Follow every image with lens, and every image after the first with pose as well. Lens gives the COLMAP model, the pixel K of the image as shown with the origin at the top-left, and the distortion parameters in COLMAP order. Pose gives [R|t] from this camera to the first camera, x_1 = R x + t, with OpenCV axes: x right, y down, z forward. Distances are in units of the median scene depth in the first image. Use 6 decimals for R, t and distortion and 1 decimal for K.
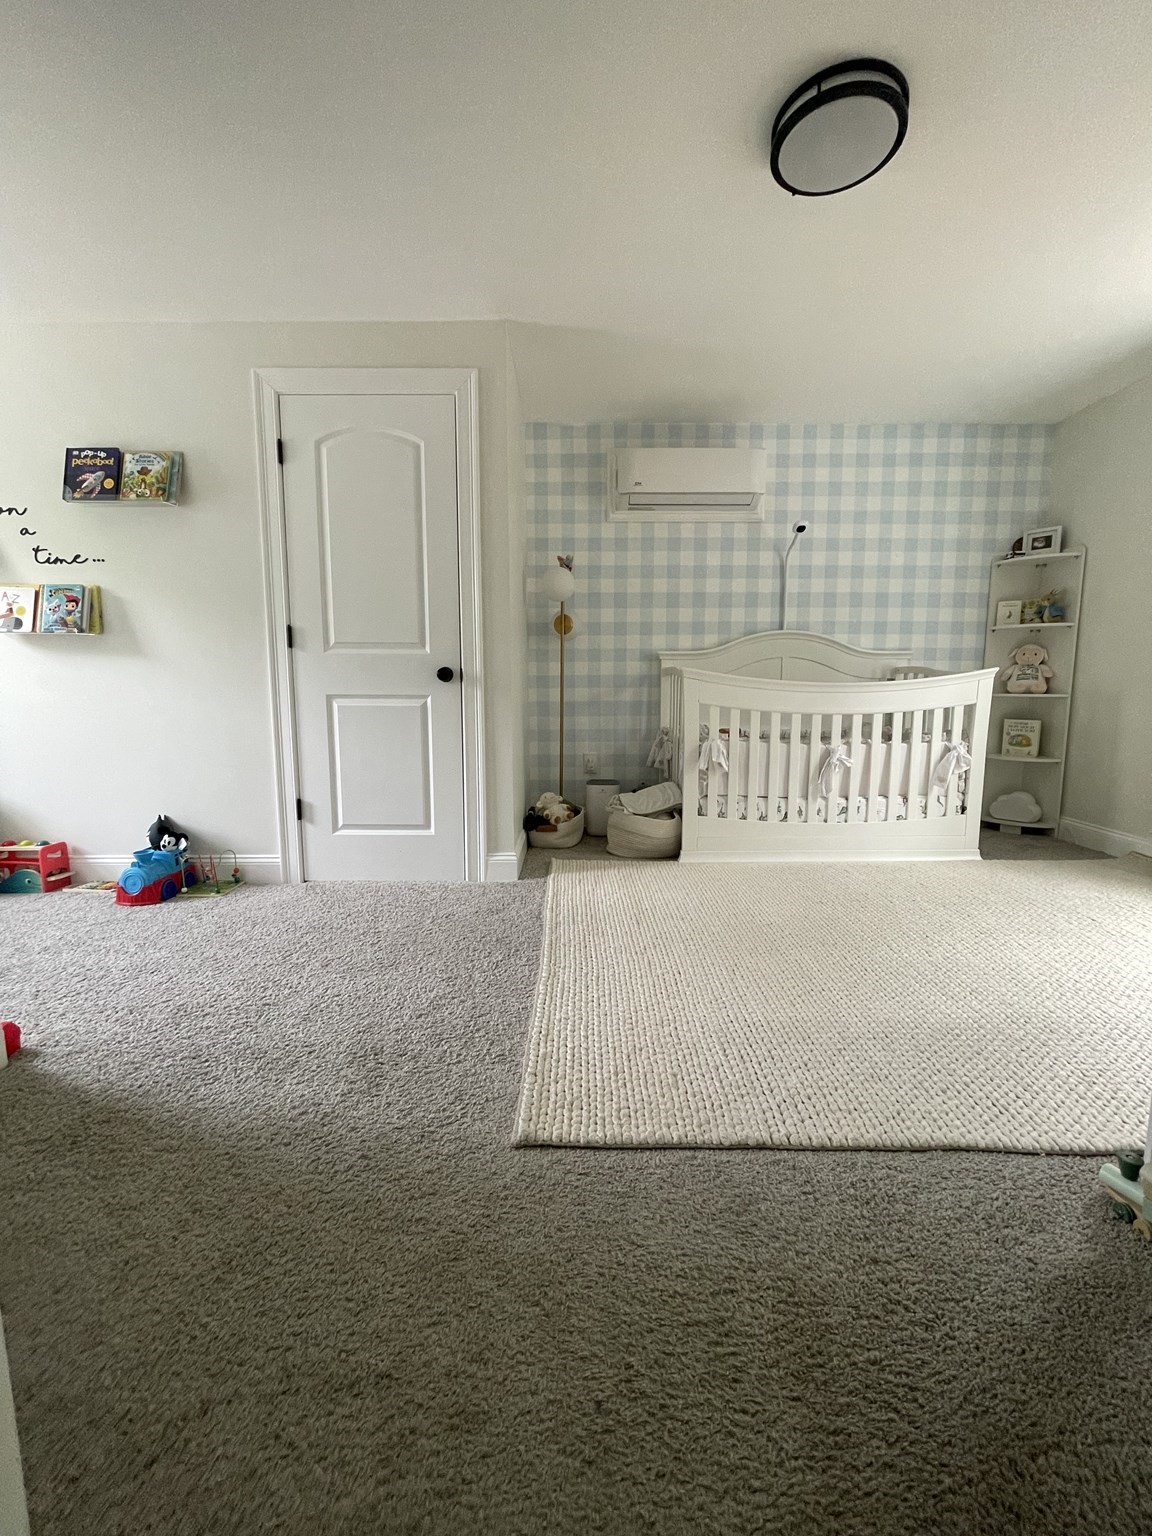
lens RADIAL K [[618.1, 0, 575.1], [0, 618.1, 759.4], [0, 0, 1]] dist [-0.001665, -0.002625]
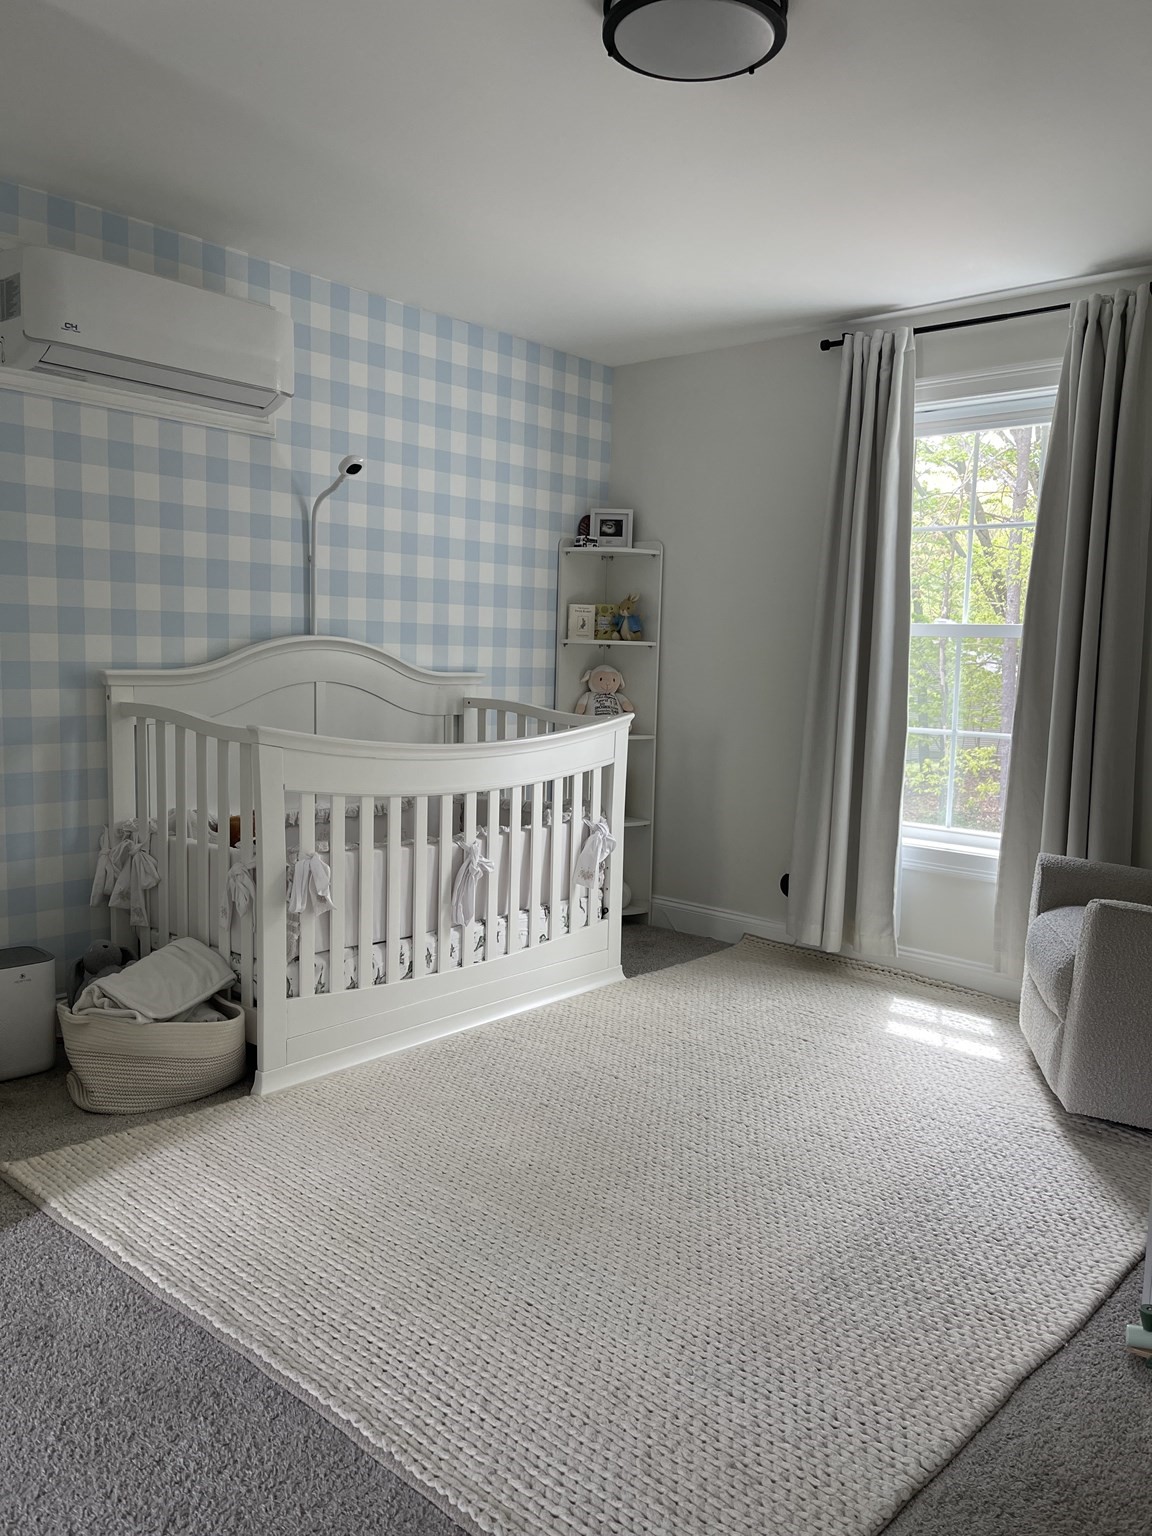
lens RADIAL K [[1159.8, 0, 570.8], [0, 1159.8, 778.3], [0, 0, 1]] dist [0.034381, -0.030227]
pose [[0.670010, -0.063108, 0.739665, -0.315773], [0.059886, 0.997727, 0.030879, -0.098653], [-0.739932, 0.023607, 0.672267, 0.111338]]
